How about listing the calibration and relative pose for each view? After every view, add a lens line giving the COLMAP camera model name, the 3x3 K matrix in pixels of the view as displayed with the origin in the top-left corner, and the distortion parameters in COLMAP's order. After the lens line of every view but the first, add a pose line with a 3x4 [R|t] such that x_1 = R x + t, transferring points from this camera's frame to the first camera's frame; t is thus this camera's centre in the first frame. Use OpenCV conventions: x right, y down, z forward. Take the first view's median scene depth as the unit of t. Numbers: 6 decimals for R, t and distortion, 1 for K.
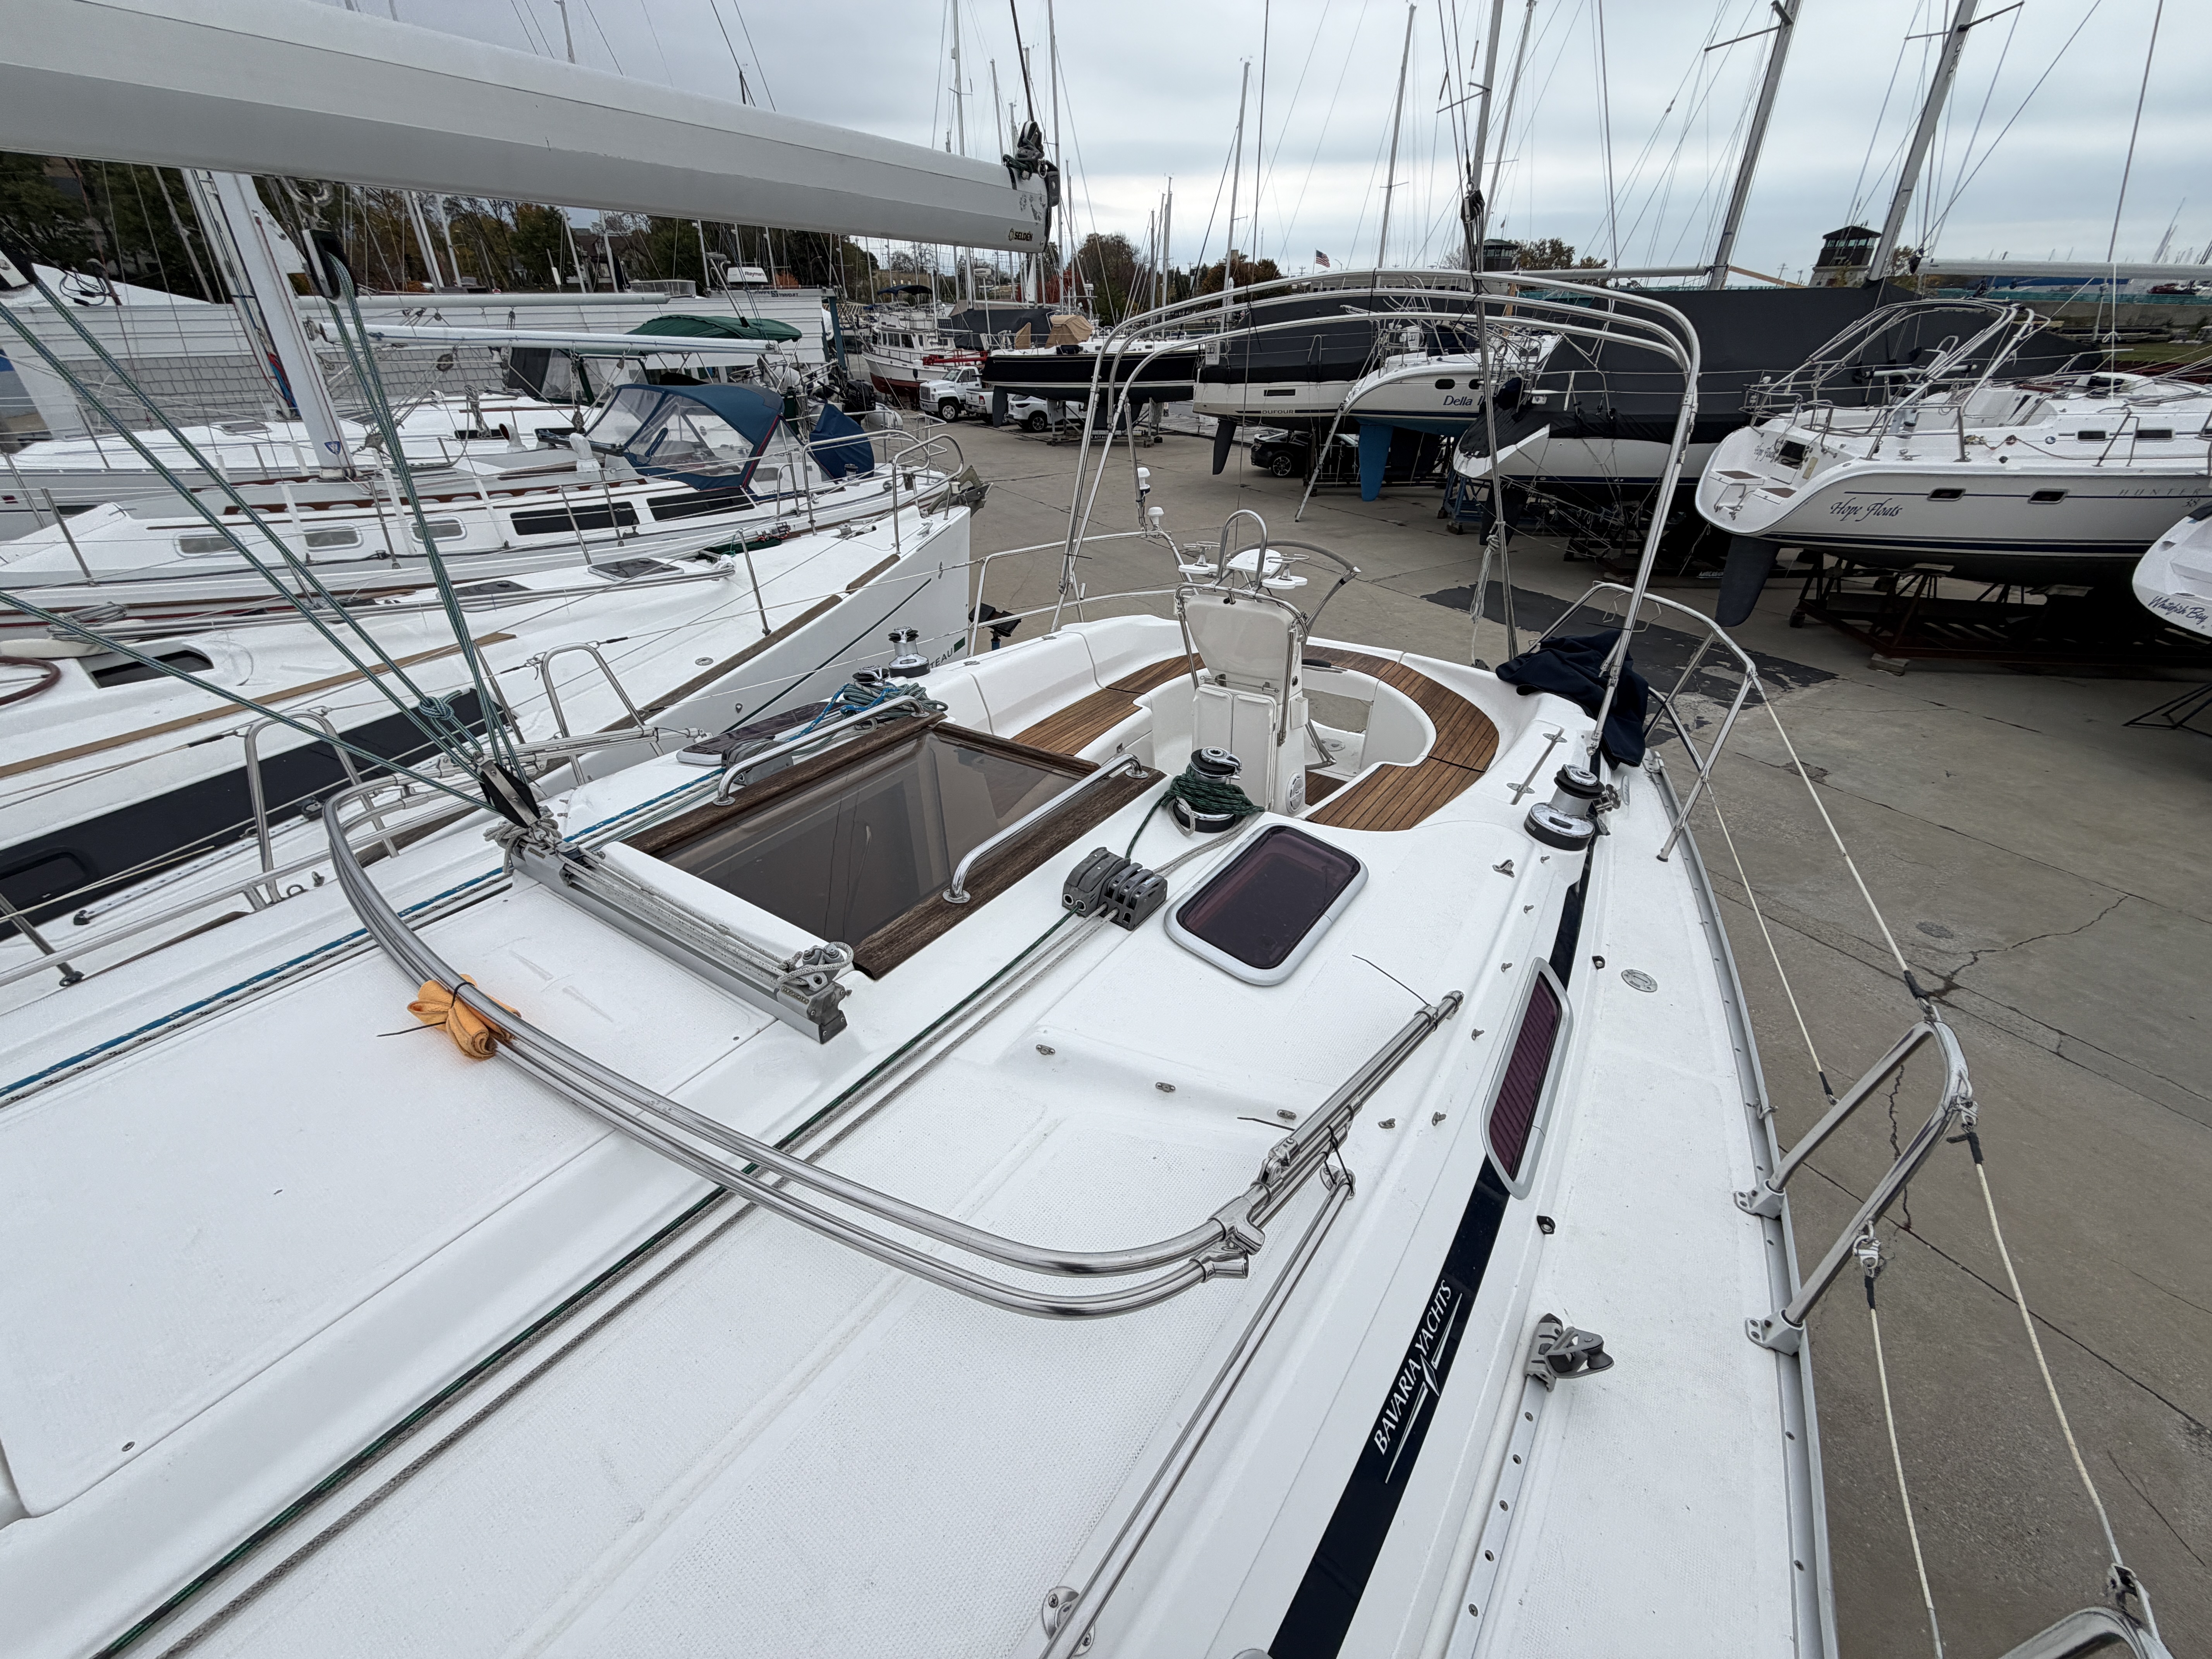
lens RADIAL K [[883.7, 0, 1100.1], [0, 883.7, 825.5], [0, 0, 1]] dist [-0.001440, 0.000399]
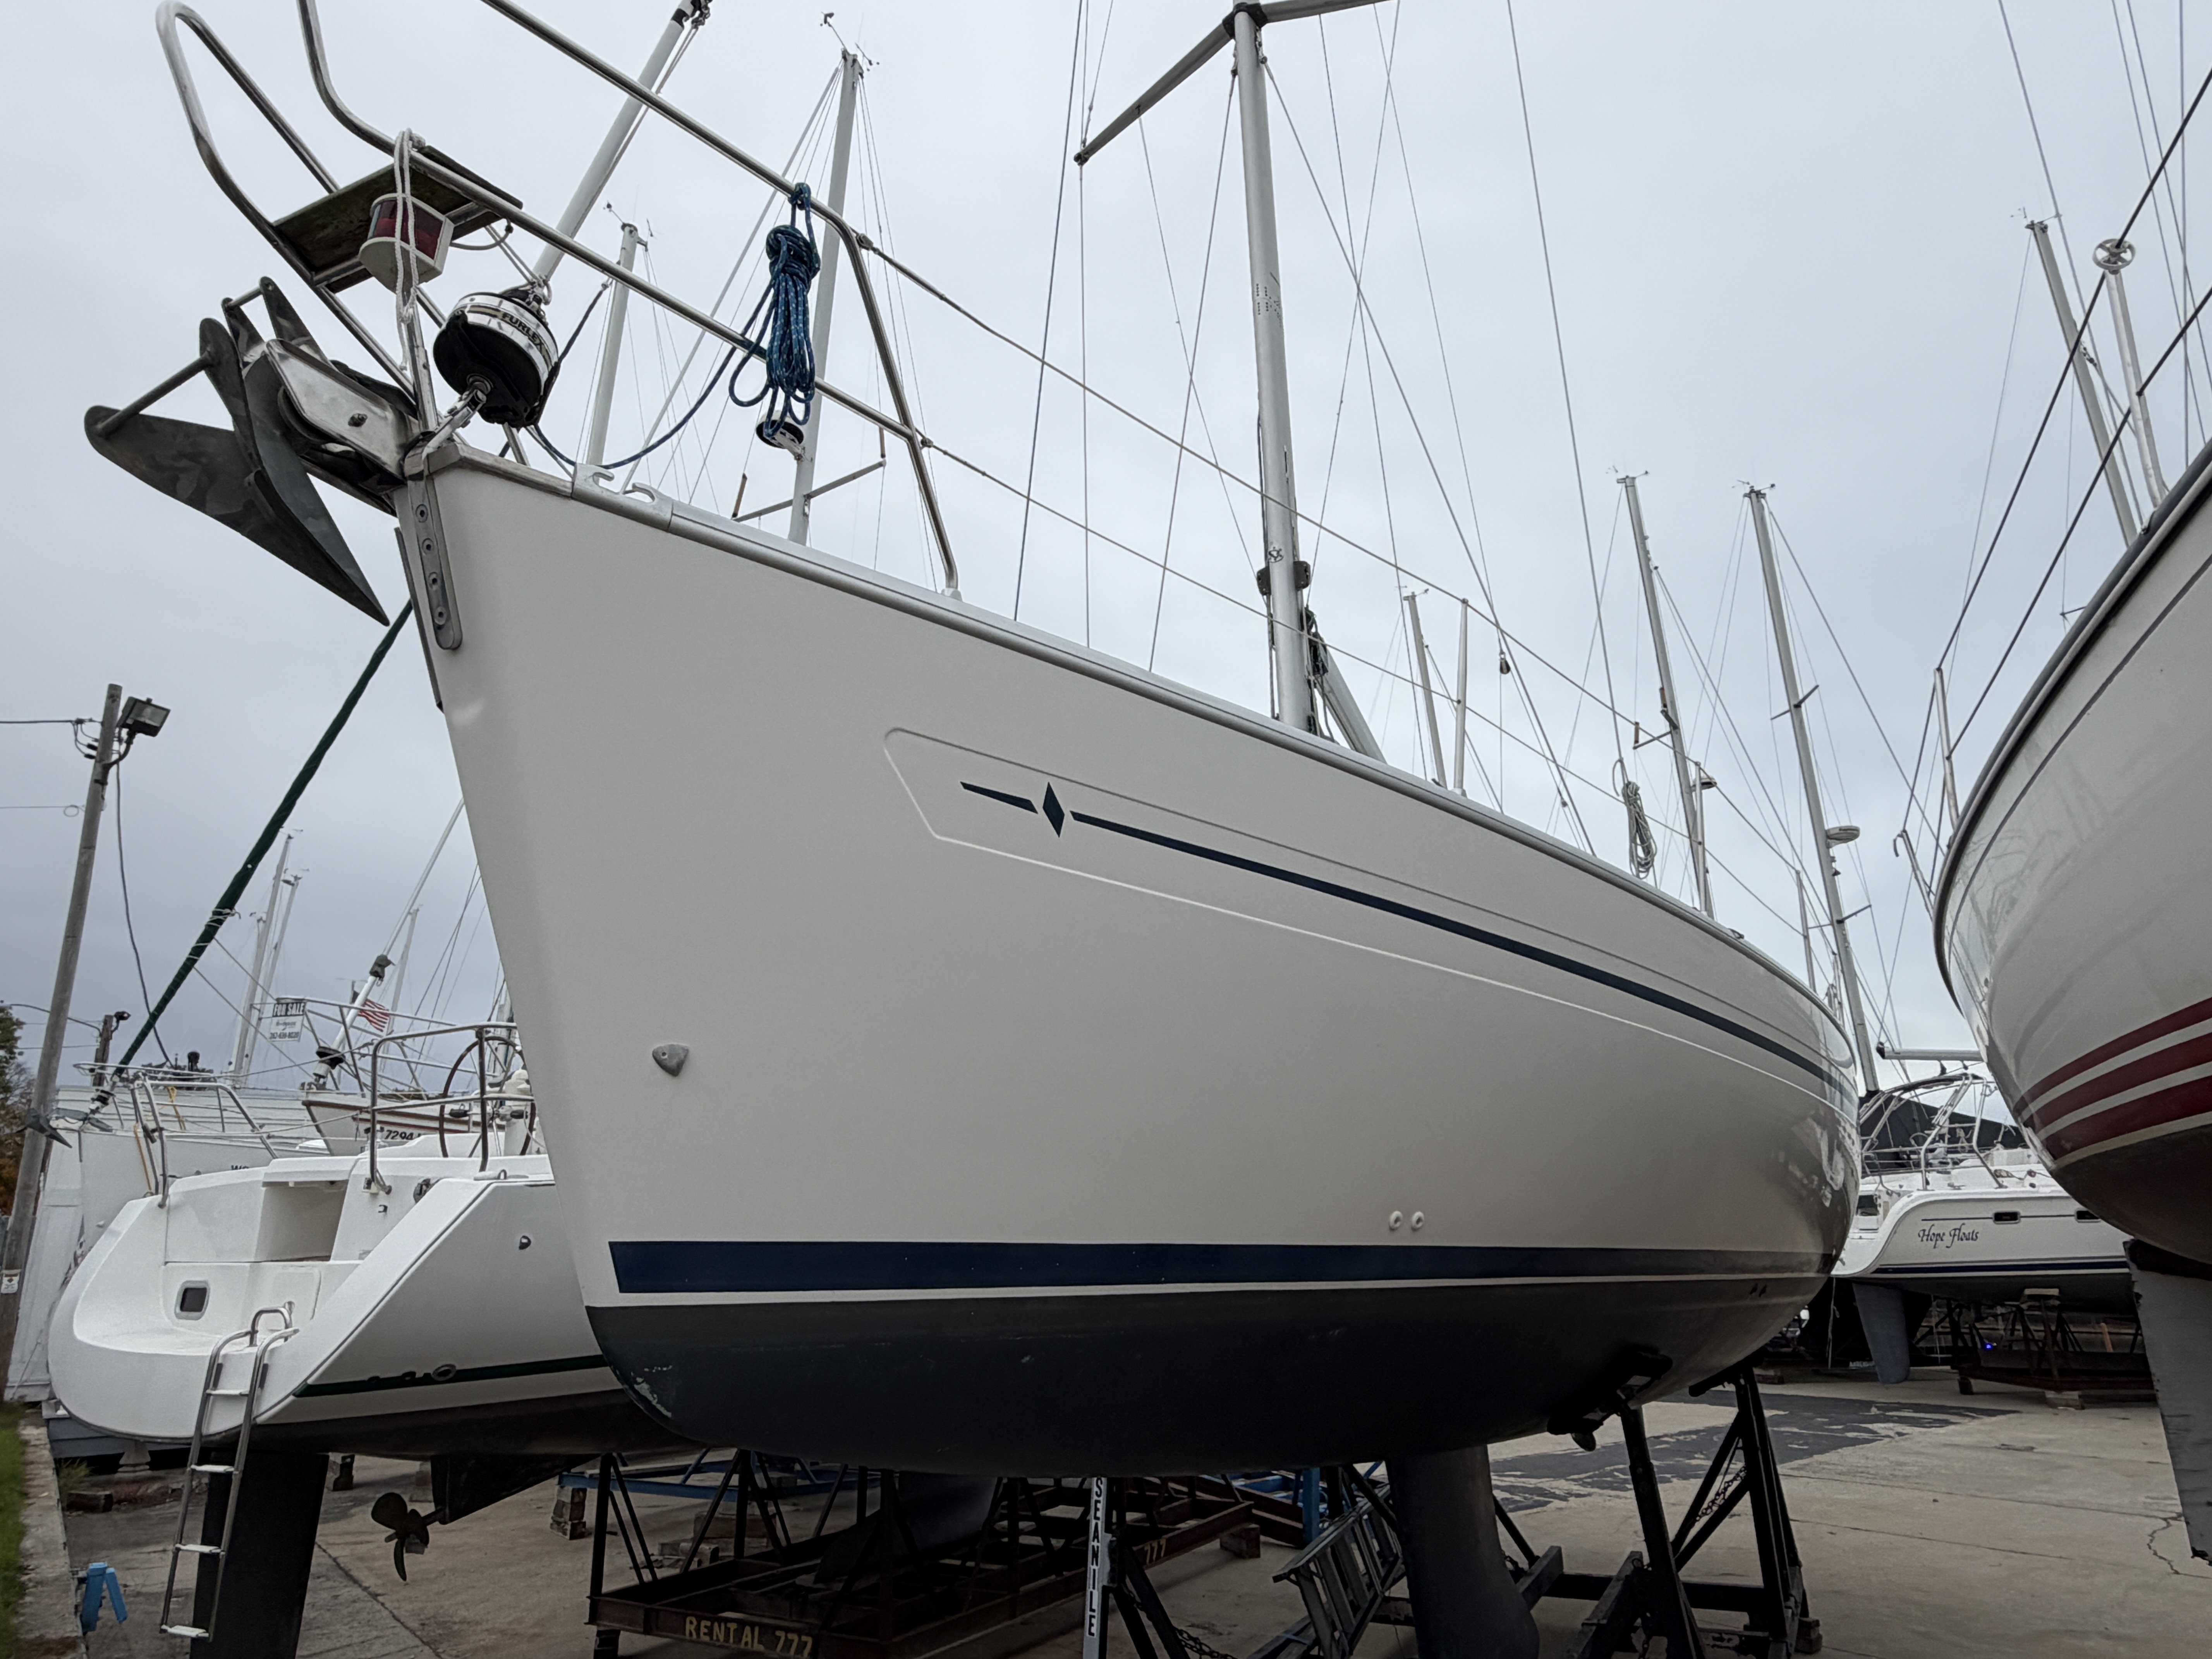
lens RADIAL K [[1391.0, 0, 1108.5], [0, 1391.0, 835.2], [0, 0, 1]] dist [-0.000660, 0.003017]
pose [[0.993447, 0.027917, 0.110832, -0.350773], [0.062679, 0.677816, -0.732555, 0.487936], [-0.095574, 0.734701, 0.671625, -0.398898]]
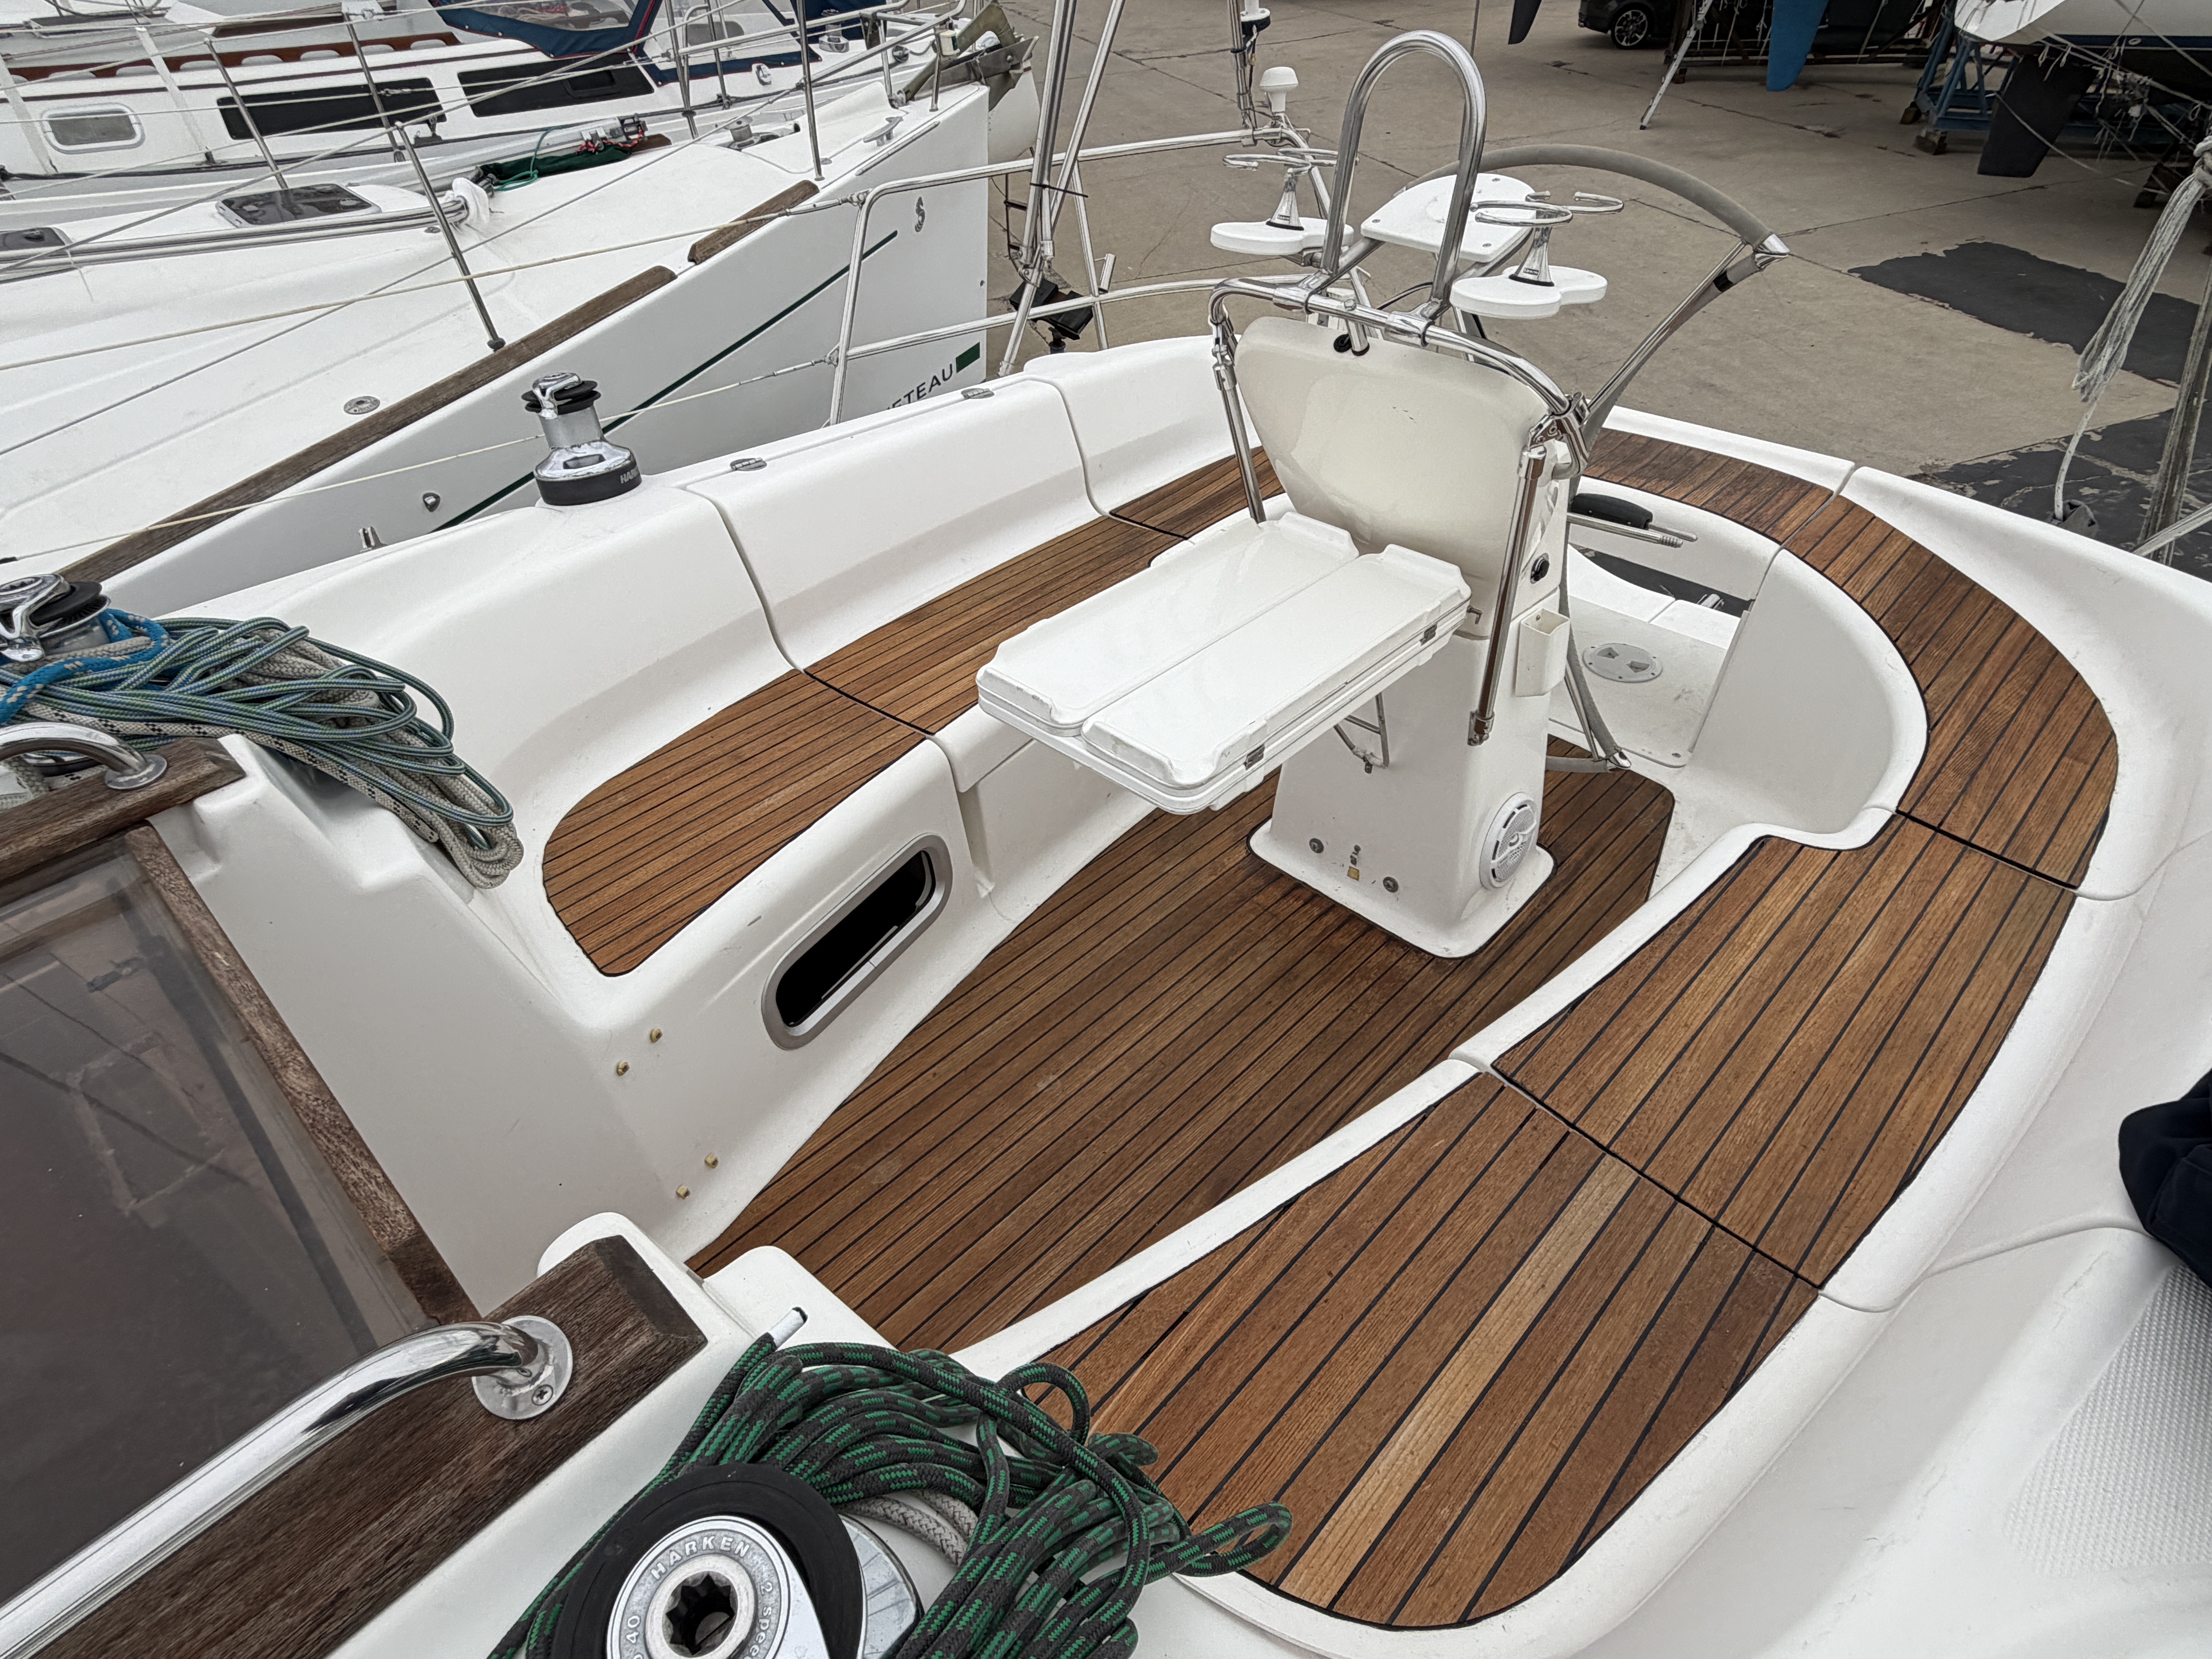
lens RADIAL K [[1192.5, 0, 1100.2], [0, 1192.5, 820.2], [0, 0, 1]] dist [-0.000604, 0.000333]
pose [[0.985517, 0.087855, -0.145042, 0.038764], [-0.058479, 0.978936, 0.195614, -0.046677], [0.159173, -0.184299, 0.969896, 0.150417]]
